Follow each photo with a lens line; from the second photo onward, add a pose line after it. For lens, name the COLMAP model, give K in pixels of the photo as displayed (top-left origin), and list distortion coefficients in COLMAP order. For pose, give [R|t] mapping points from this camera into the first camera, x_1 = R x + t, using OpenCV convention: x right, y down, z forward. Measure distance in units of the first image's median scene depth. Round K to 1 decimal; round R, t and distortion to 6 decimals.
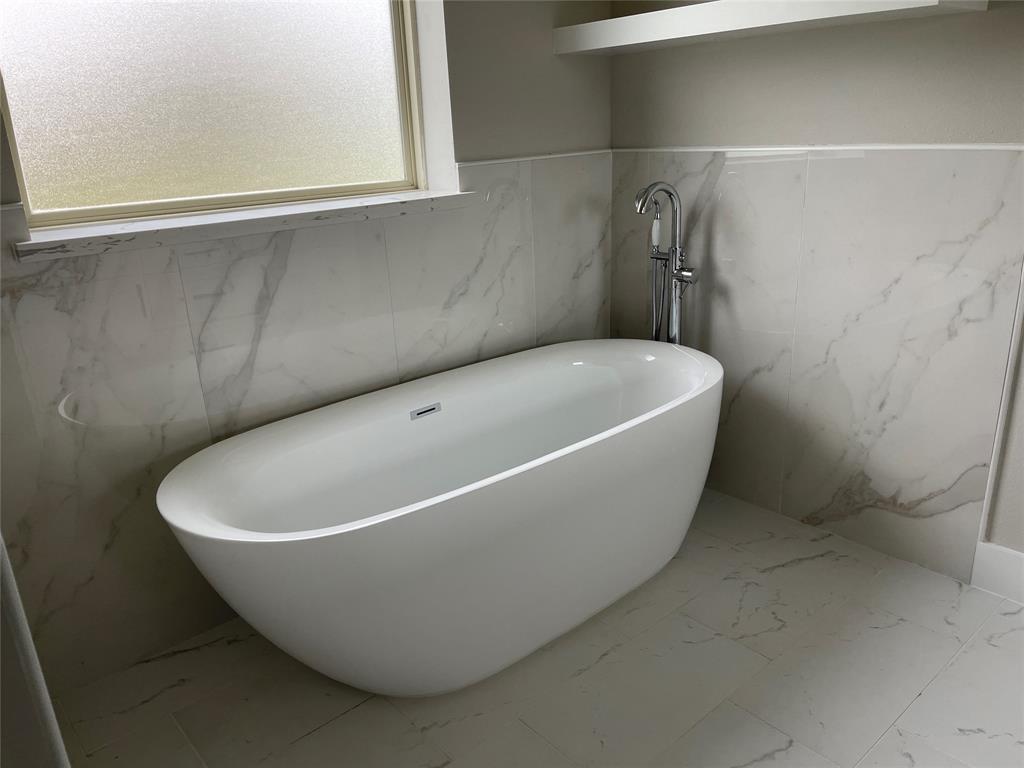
lens RADIAL K [[768.0, 0, 512.4], [0, 768.0, 386.4], [0, 0, 1]] dist [0.060196, -0.082781]
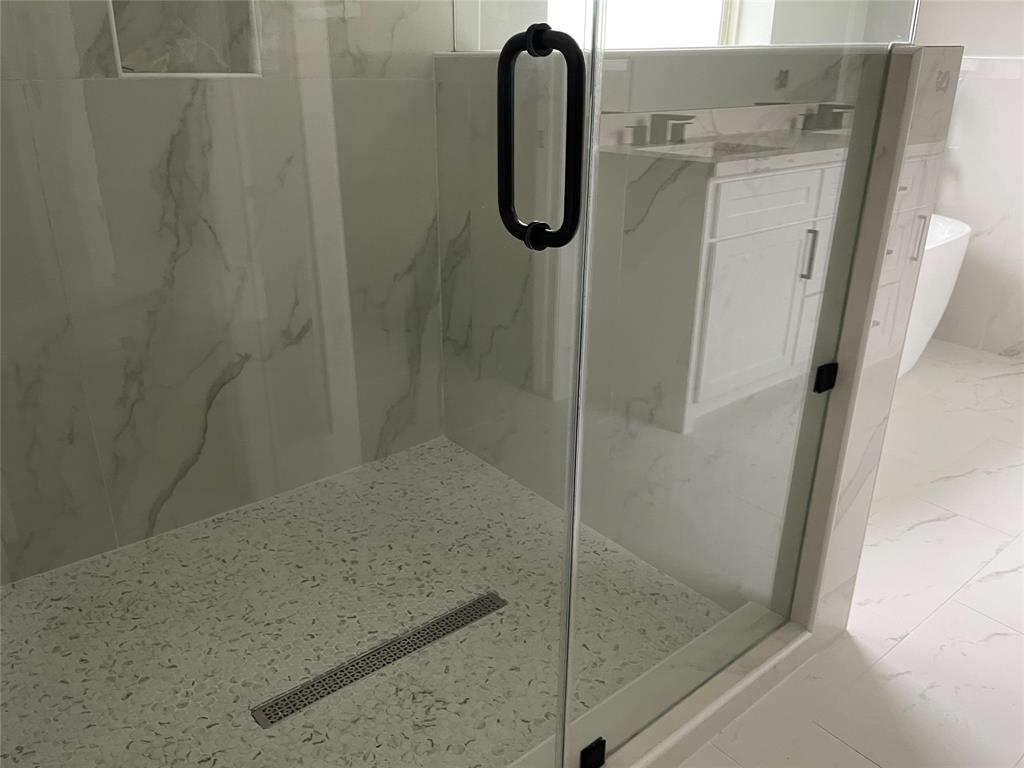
lens RADIAL K [[769.8, 0, 512.6], [0, 769.8, 381.7], [0, 0, 1]] dist [0.067104, -0.086083]
pose [[0.997983, 0.063226, -0.005714, -0.428523], [-0.062791, 0.996347, 0.057878, 0.196494], [0.009352, -0.057402, 0.998307, -0.310940]]
